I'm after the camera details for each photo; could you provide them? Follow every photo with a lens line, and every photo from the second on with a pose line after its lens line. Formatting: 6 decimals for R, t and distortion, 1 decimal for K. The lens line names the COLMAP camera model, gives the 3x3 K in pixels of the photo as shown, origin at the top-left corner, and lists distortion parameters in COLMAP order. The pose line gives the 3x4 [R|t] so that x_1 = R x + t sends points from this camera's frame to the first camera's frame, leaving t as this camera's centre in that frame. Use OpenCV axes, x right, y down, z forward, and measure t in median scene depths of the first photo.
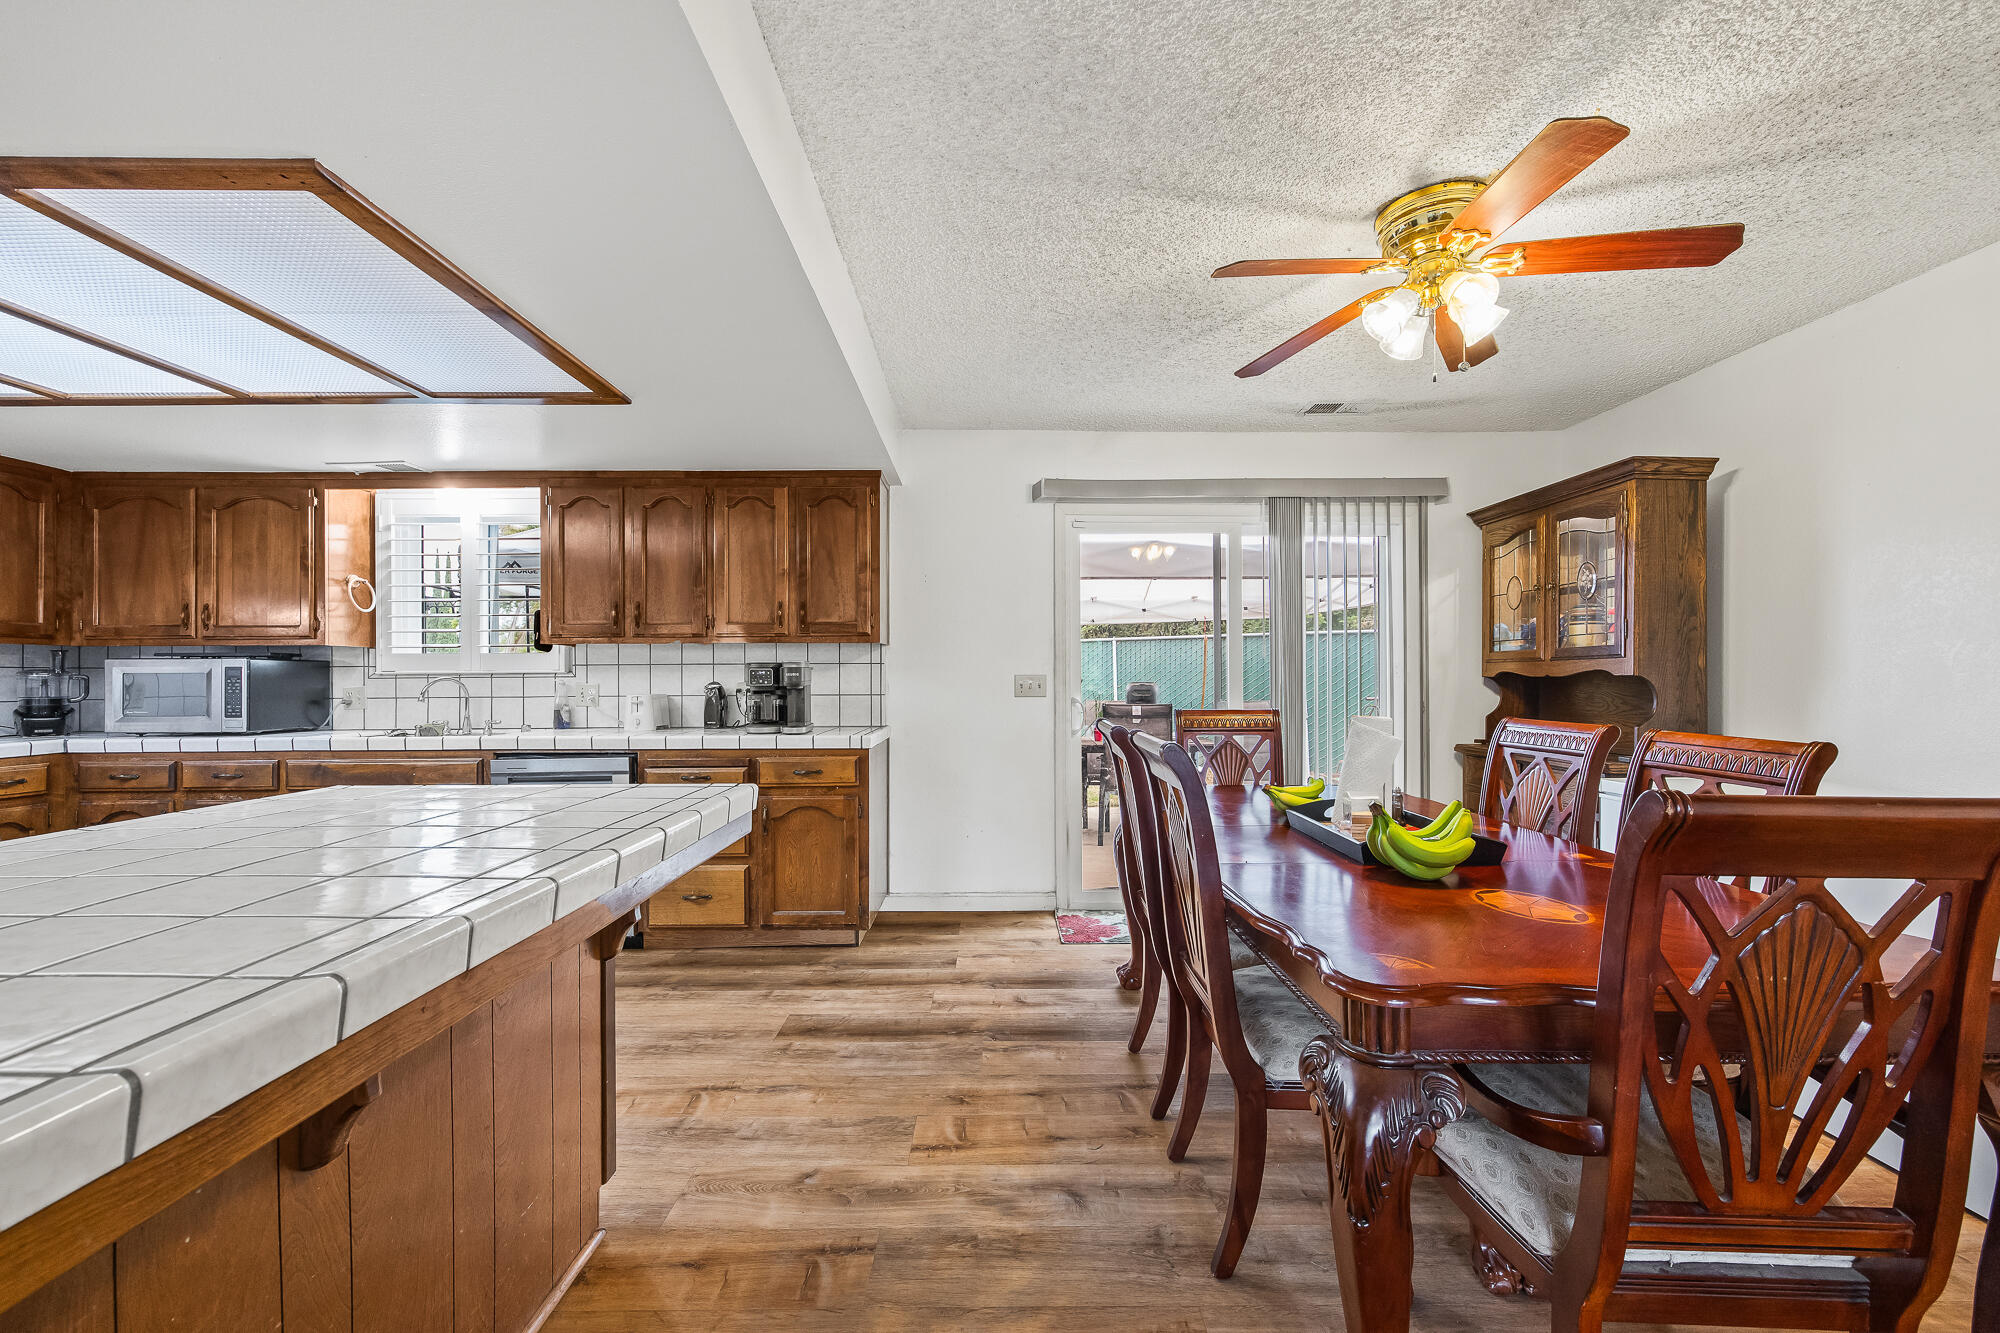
lens RADIAL K [[847.4, 0, 997.8], [0, 847.4, 671.5], [0, 0, 1]] dist [0.002041, -0.000059]
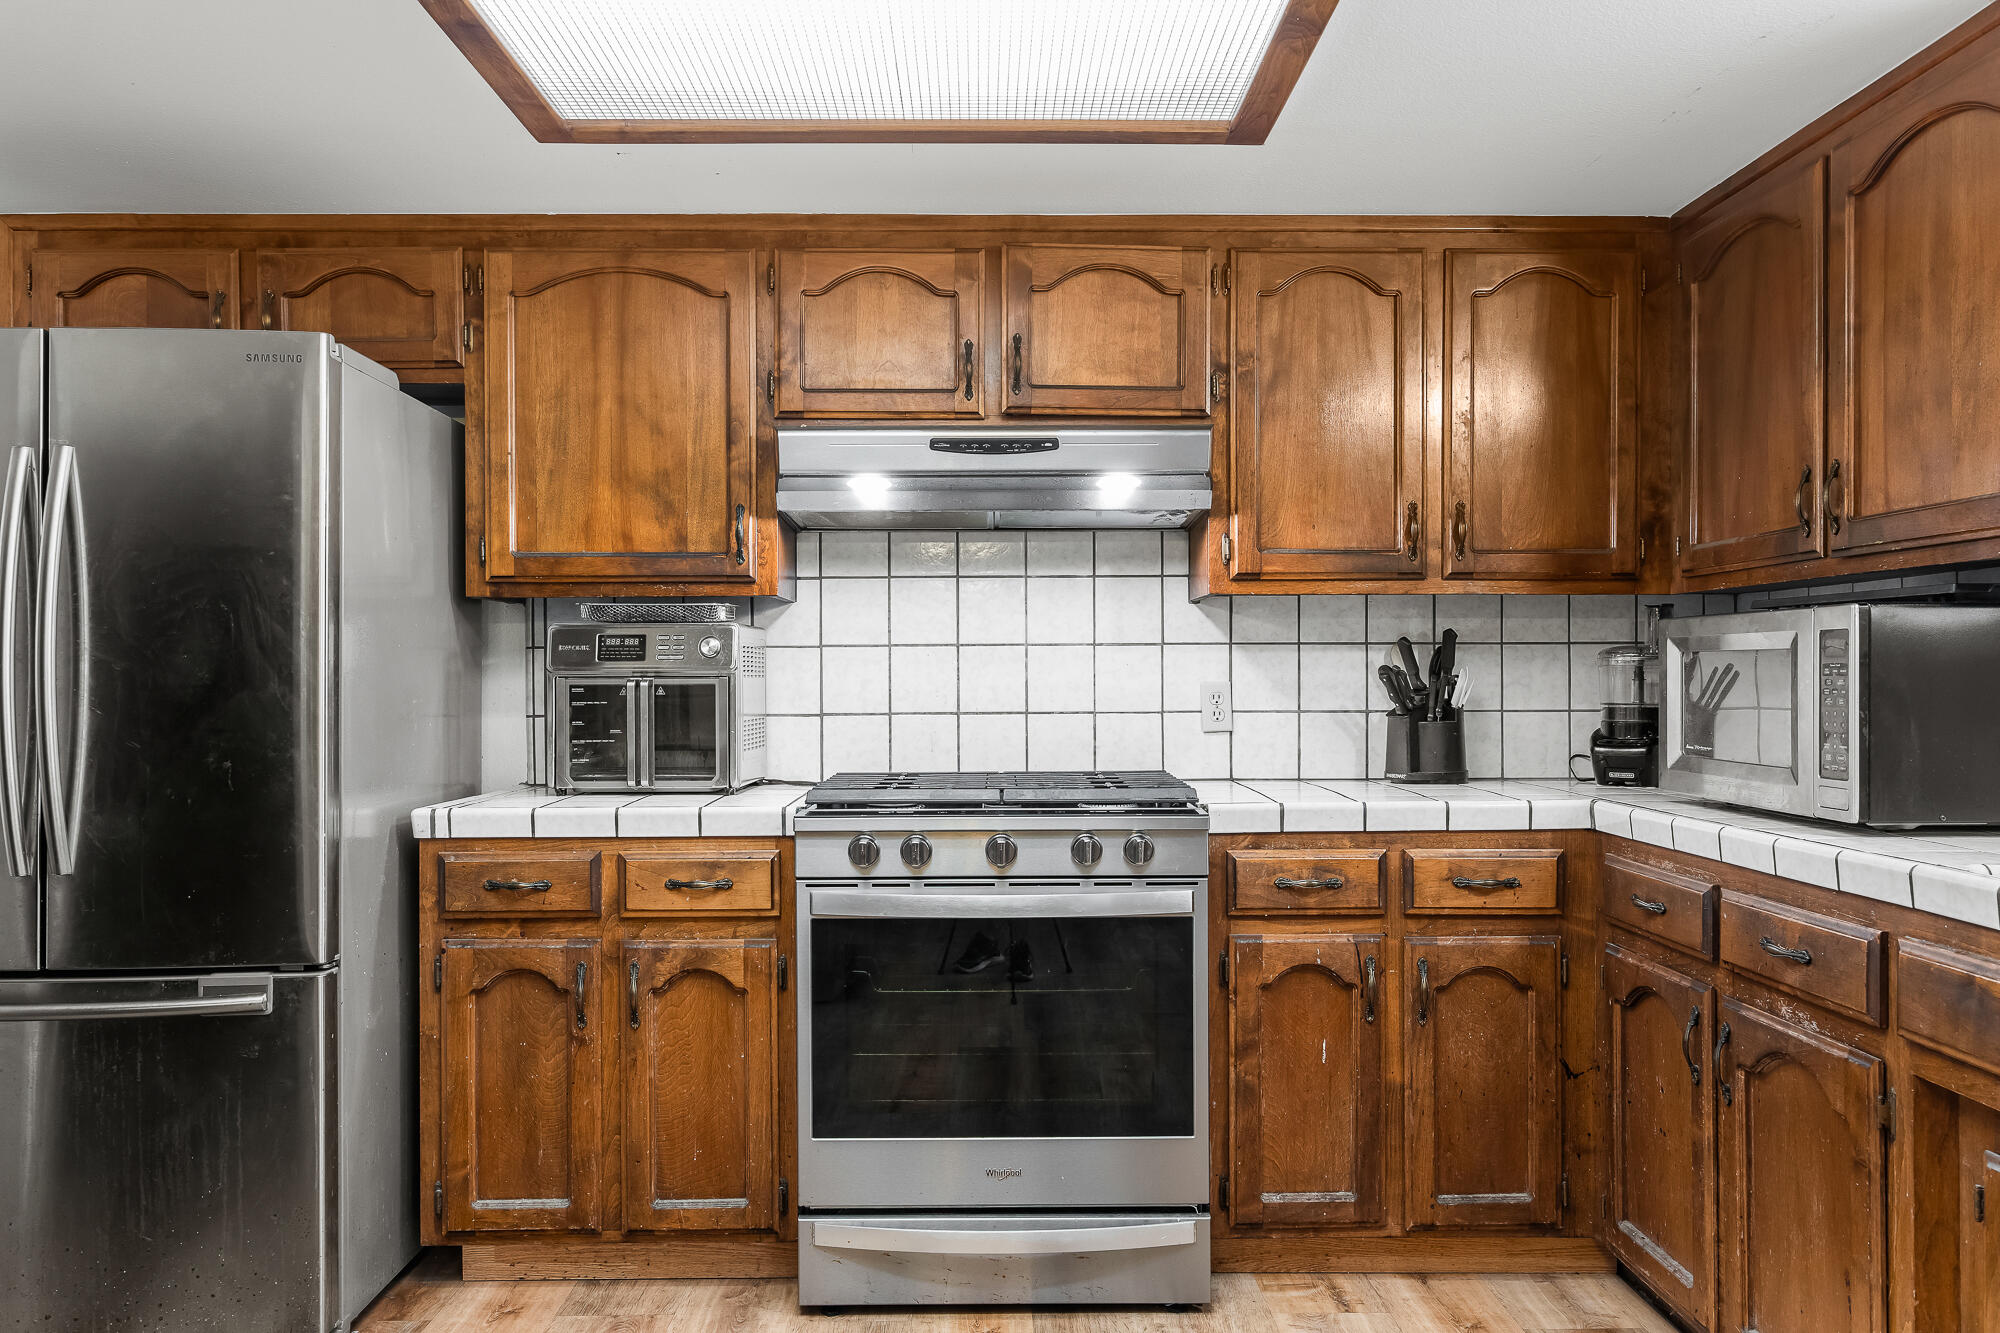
lens RADIAL K [[1457.8, 0, 1001.9], [0, 1457.8, 669.9], [0, 0, 1]] dist [-0.000443, 0.000265]
pose [[0.016453, 0.001273, -0.999864, -0.312616], [0.006420, 0.999978, 0.001379, 0.007333], [0.999844, -0.006442, 0.016445, 0.637567]]
